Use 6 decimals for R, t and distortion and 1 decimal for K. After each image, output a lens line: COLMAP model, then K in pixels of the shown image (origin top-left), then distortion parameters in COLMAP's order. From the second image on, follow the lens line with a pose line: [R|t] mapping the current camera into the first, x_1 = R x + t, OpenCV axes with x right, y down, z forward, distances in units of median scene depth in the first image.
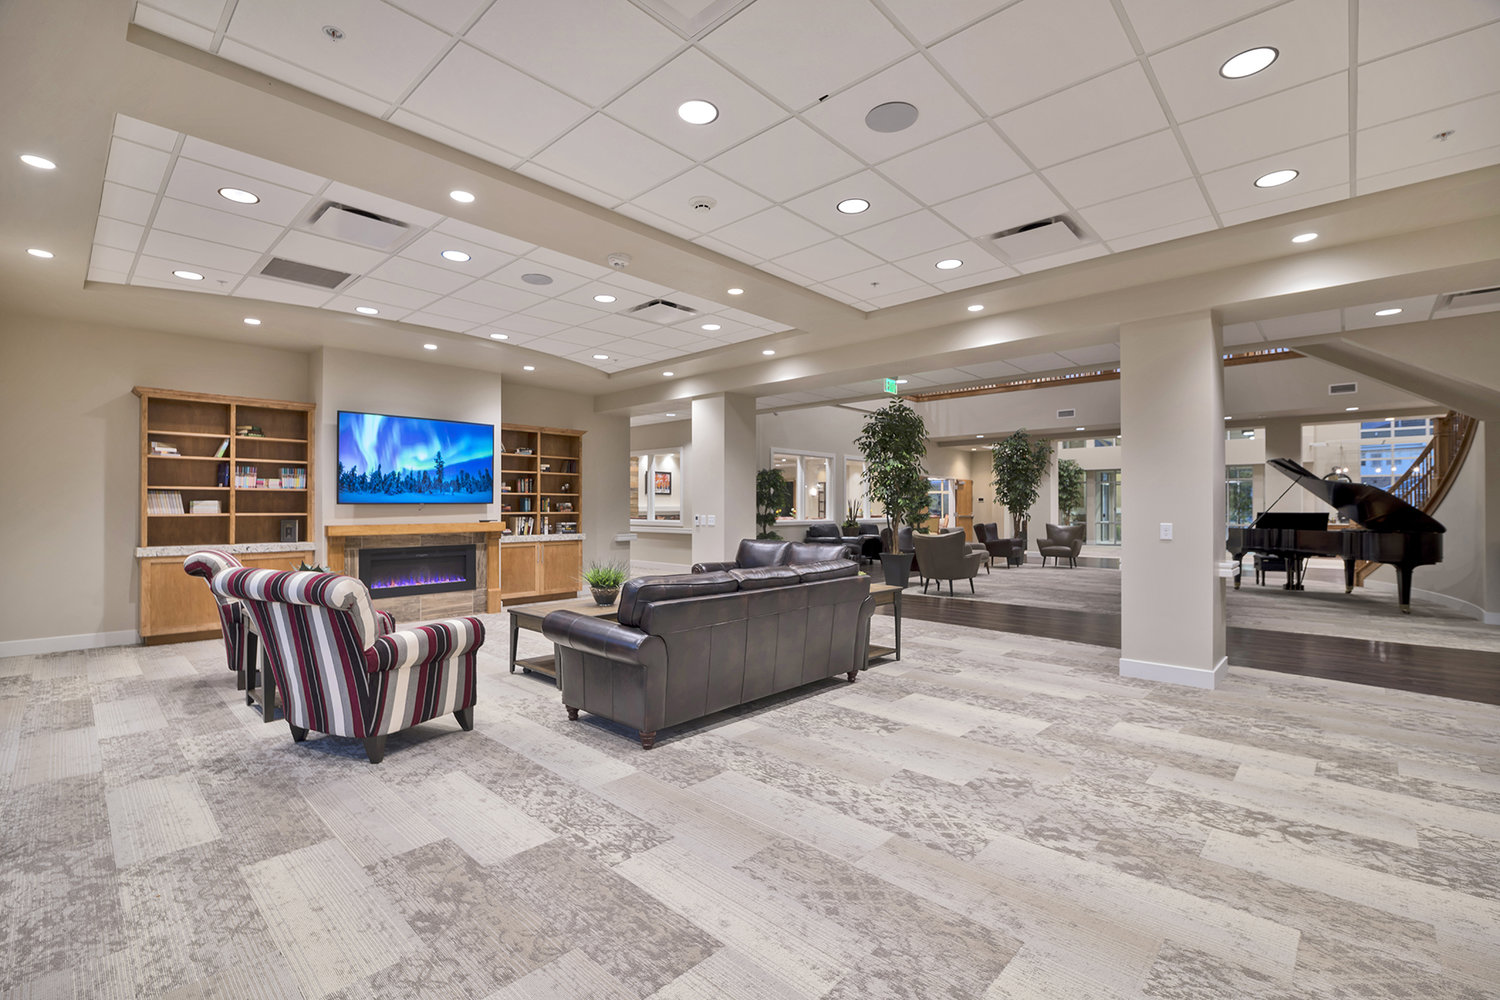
lens RADIAL K [[657.6, 0, 748.2], [0, 657.6, 503.2], [0, 0, 1]] dist [-0.011046, 0.000291]
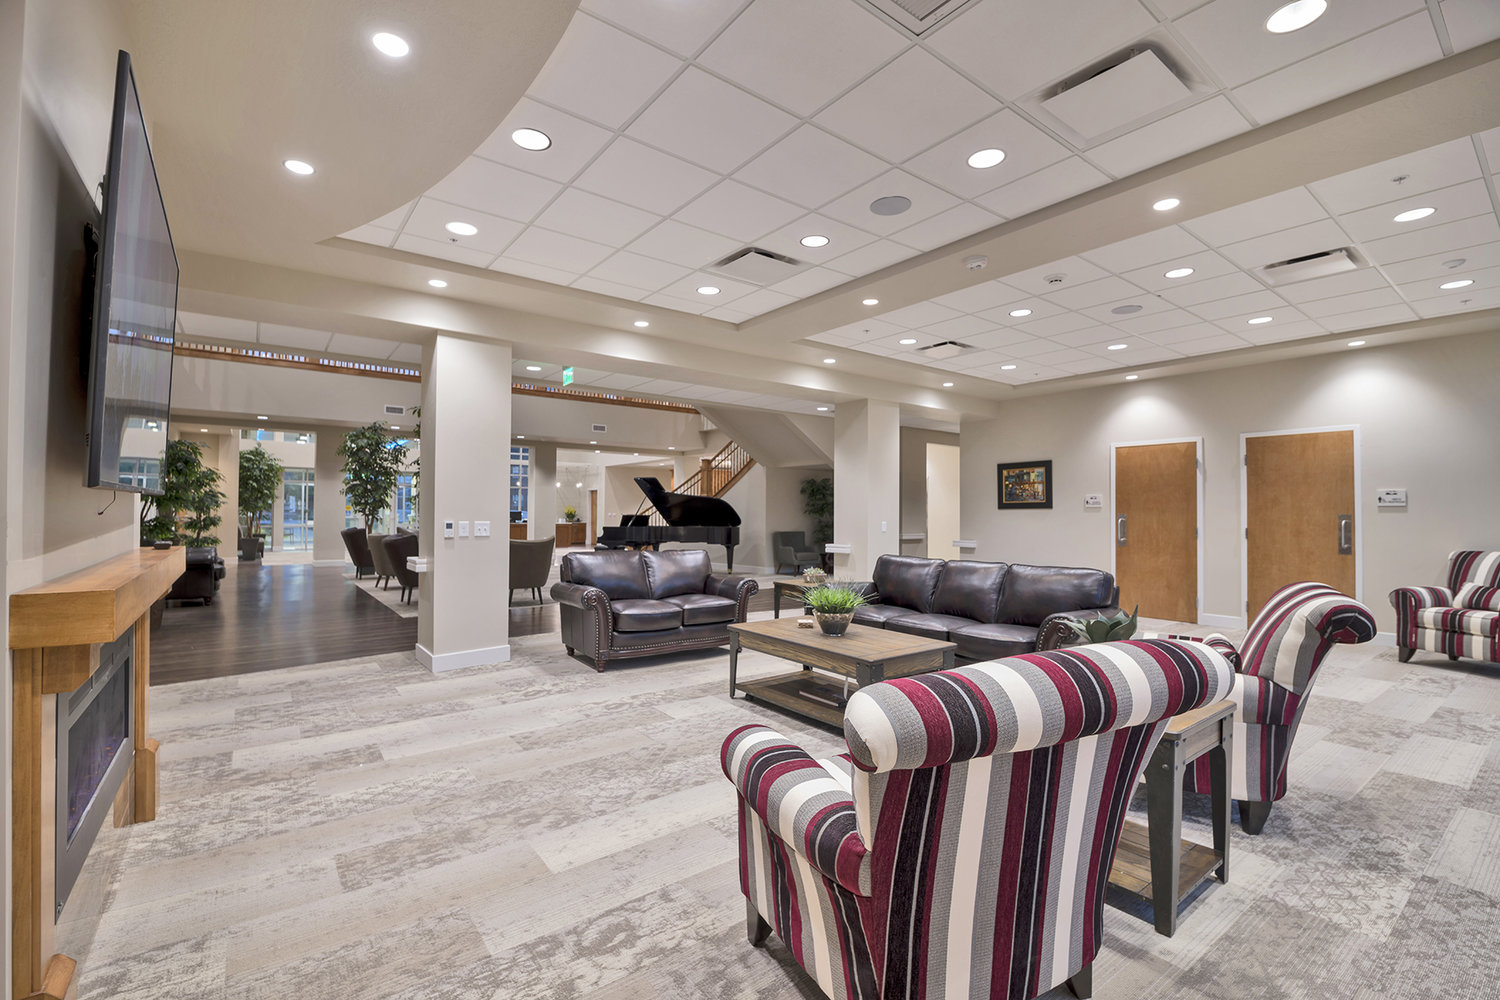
lens RADIAL K [[657.6, 0, 748.4], [0, 657.6, 503.6], [0, 0, 1]] dist [-0.011046, 0.000291]
pose [[0.170634, 0.011789, 0.985264, -1.578773], [-0.011217, 0.999887, -0.010022, 0.009668], [-0.985271, -0.009342, 0.170747, 1.503710]]
